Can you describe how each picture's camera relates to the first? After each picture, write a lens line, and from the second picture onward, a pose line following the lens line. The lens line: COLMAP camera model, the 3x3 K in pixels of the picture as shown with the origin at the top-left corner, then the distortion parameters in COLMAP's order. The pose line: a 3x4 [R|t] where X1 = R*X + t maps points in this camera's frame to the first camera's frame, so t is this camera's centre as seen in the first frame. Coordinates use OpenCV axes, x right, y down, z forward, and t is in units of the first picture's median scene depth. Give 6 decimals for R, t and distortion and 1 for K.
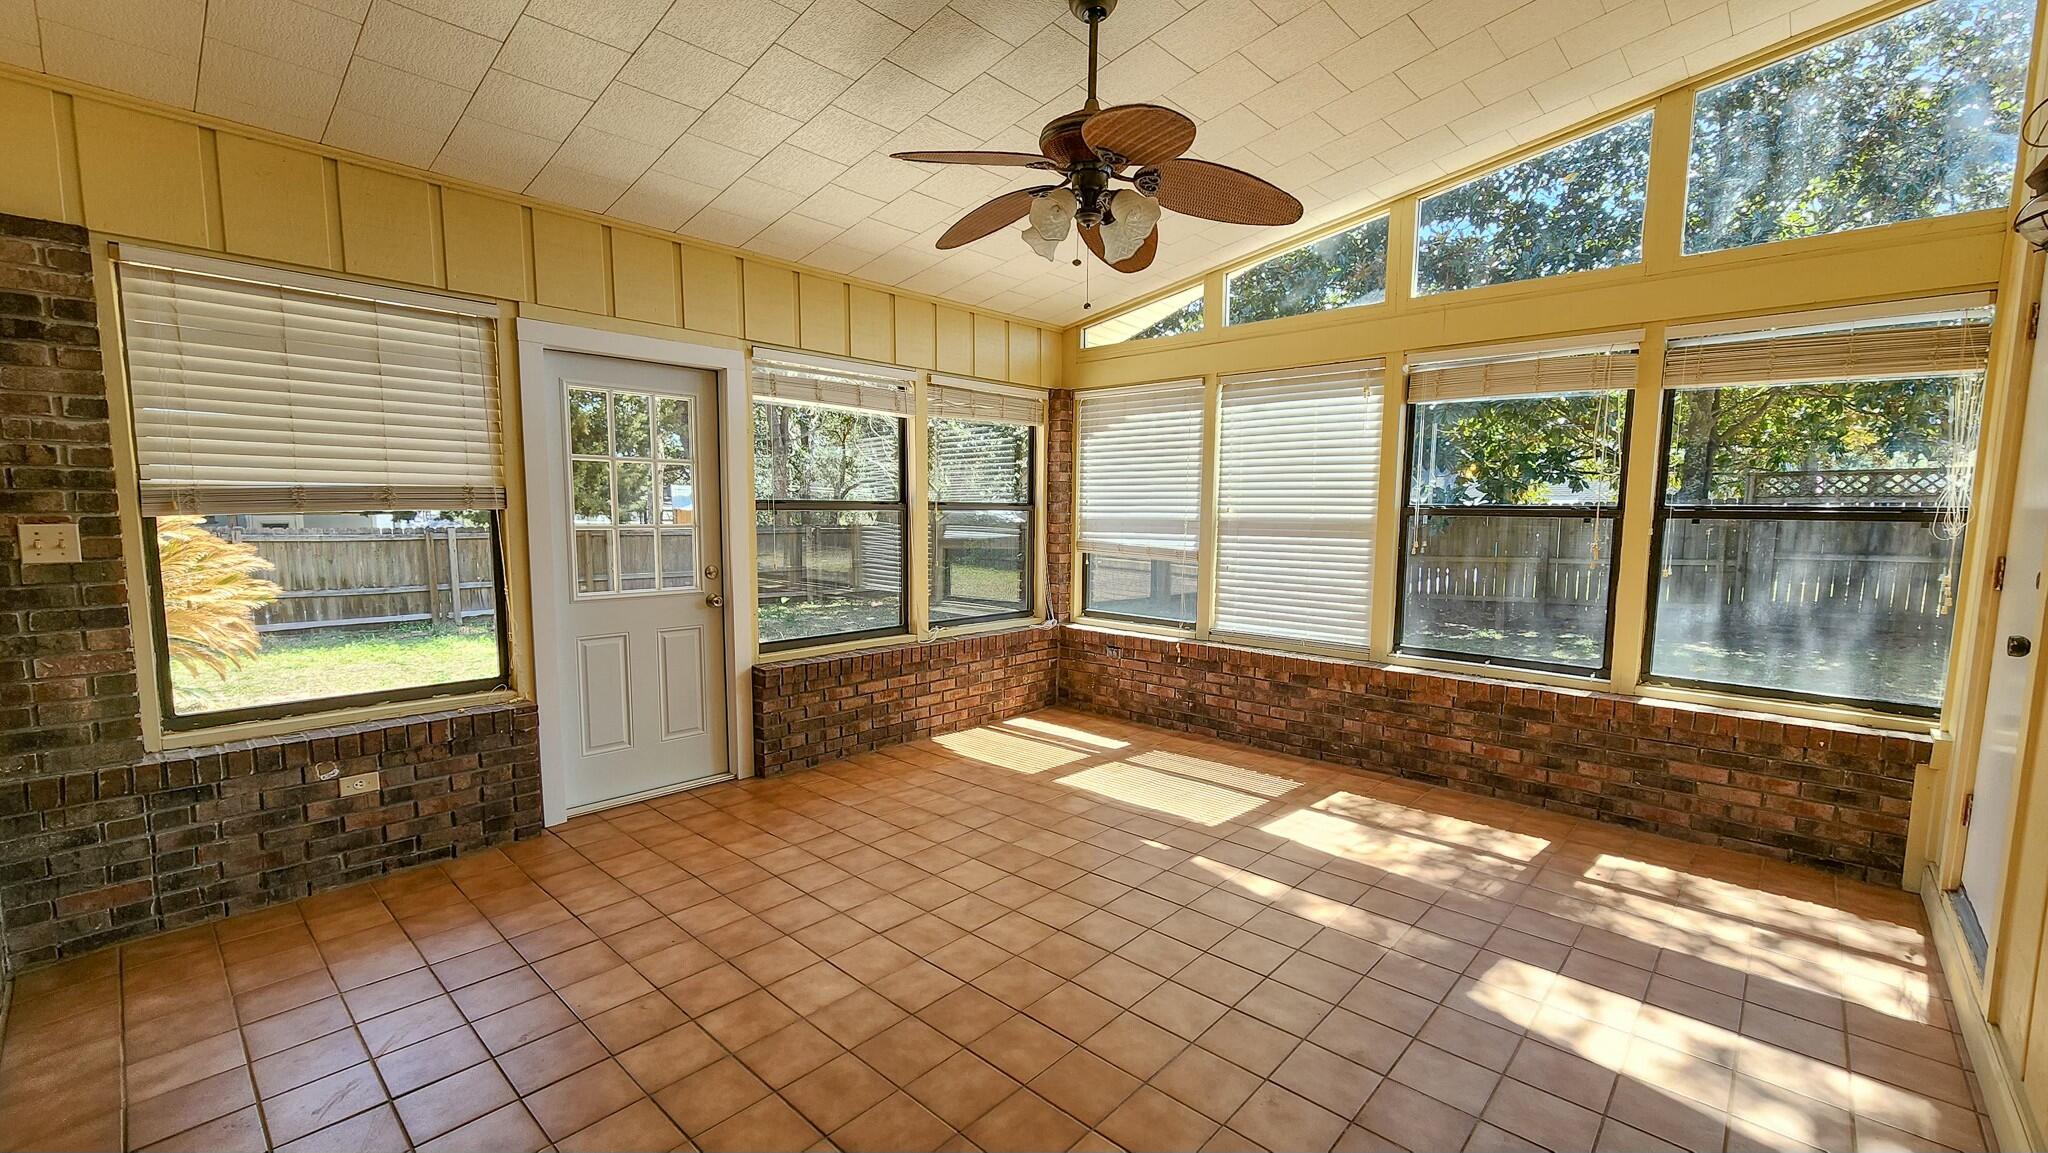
lens RADIAL K [[843.2, 0, 1027.6], [0, 843.2, 590.7], [0, 0, 1]] dist [0.003474, 0.000138]
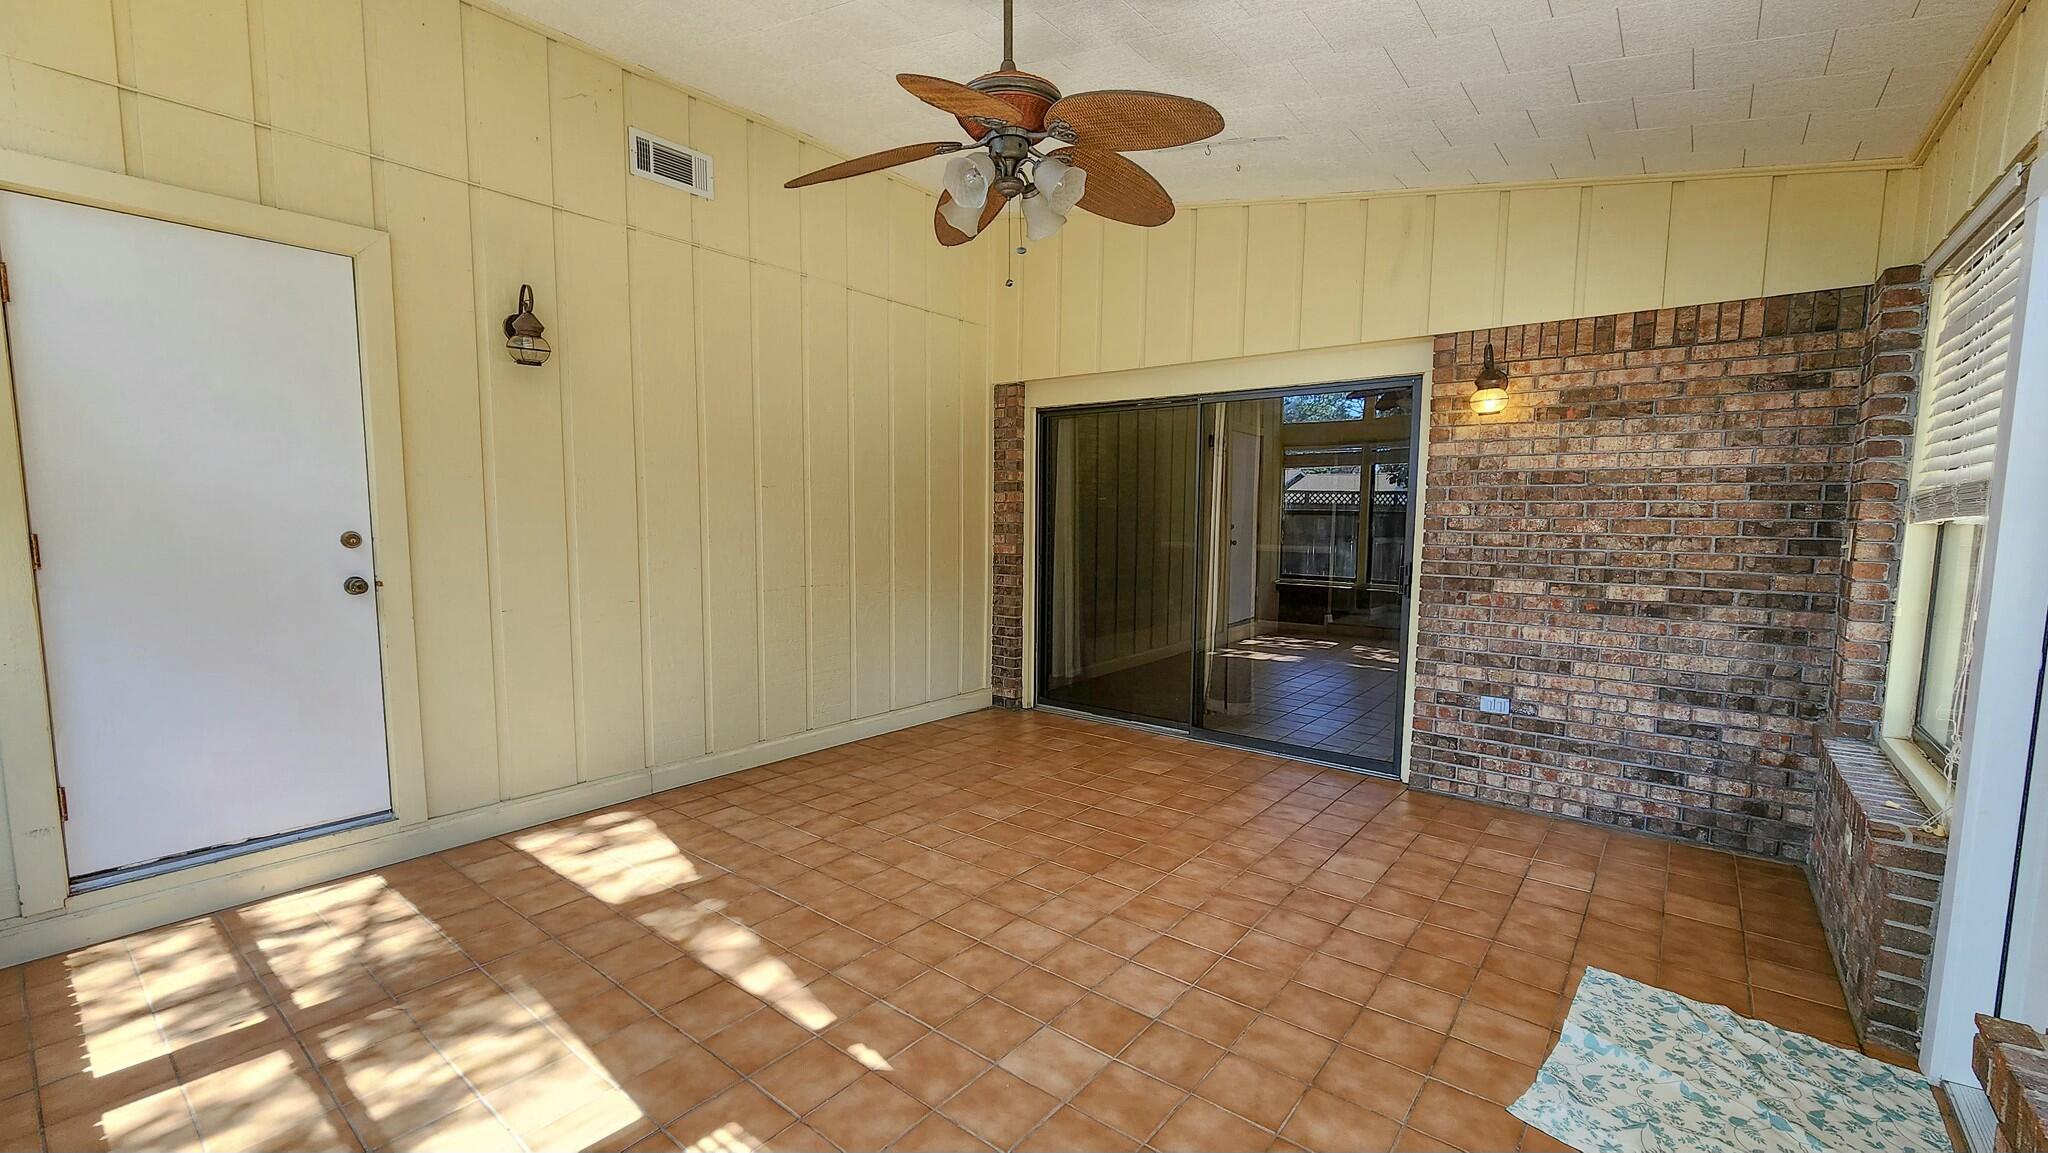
lens RADIAL K [[843.2, 0, 1022.8], [0, 843.2, 590.0], [0, 0, 1]] dist [0.003474, 0.000138]
pose [[-0.997365, -0.007057, -0.072197, 0.104691], [-0.020427, 0.982304, 0.186174, -0.162361], [0.069605, 0.187158, -0.979861, 1.807911]]
